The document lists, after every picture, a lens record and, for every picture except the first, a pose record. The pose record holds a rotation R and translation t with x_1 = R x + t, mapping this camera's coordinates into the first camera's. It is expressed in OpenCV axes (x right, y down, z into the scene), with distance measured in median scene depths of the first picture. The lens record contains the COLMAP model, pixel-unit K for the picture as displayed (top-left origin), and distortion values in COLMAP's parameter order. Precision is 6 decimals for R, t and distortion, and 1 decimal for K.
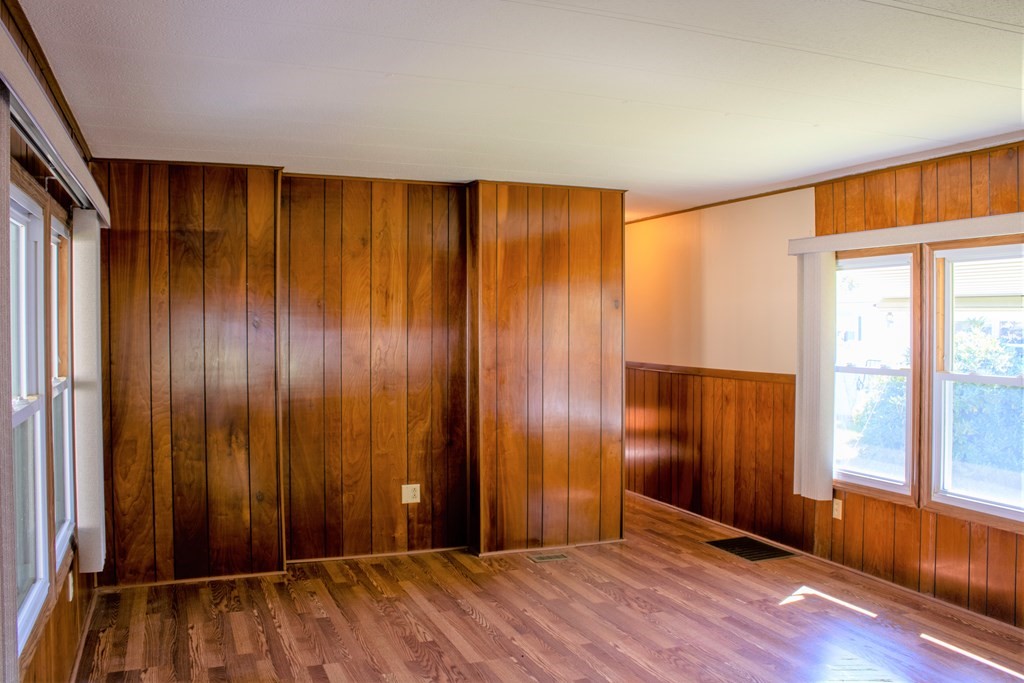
lens RADIAL K [[860.6, 0, 523.9], [0, 860.6, 337.8], [0, 0, 1]] dist [-0.170929, 0.165529]
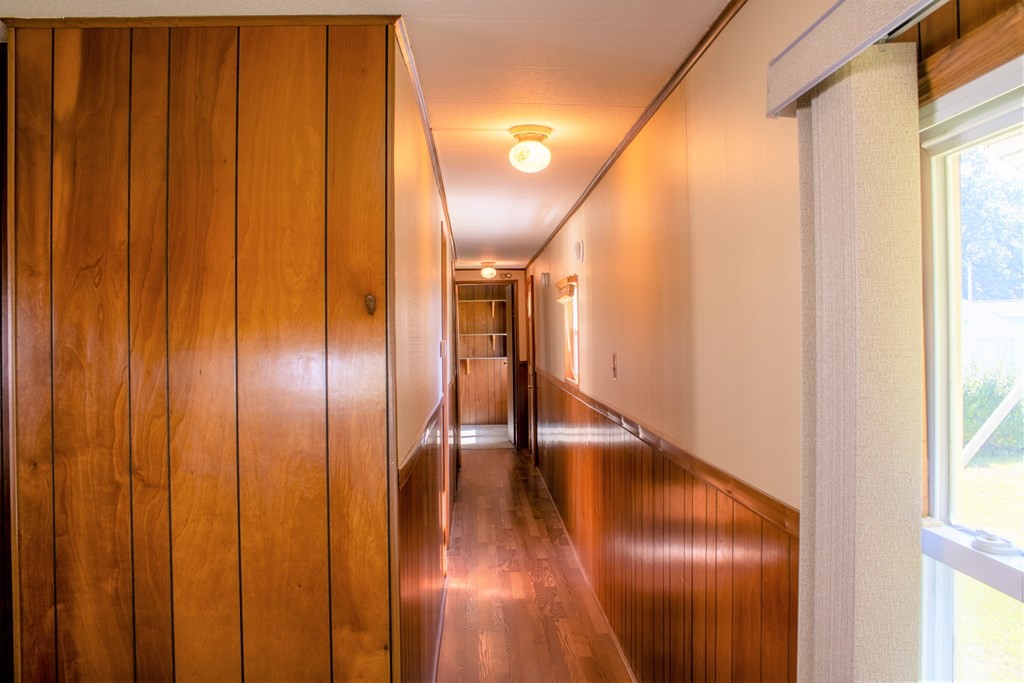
lens RADIAL K [[860.6, 0, 523.9], [0, 860.6, 337.8], [0, 0, 1]] dist [-0.170929, 0.165529]
pose [[0.901471, -0.006180, 0.432795, 0.001930], [0.018635, 0.999525, -0.024543, -0.010839], [-0.432438, 0.030190, 0.901158, 0.538849]]
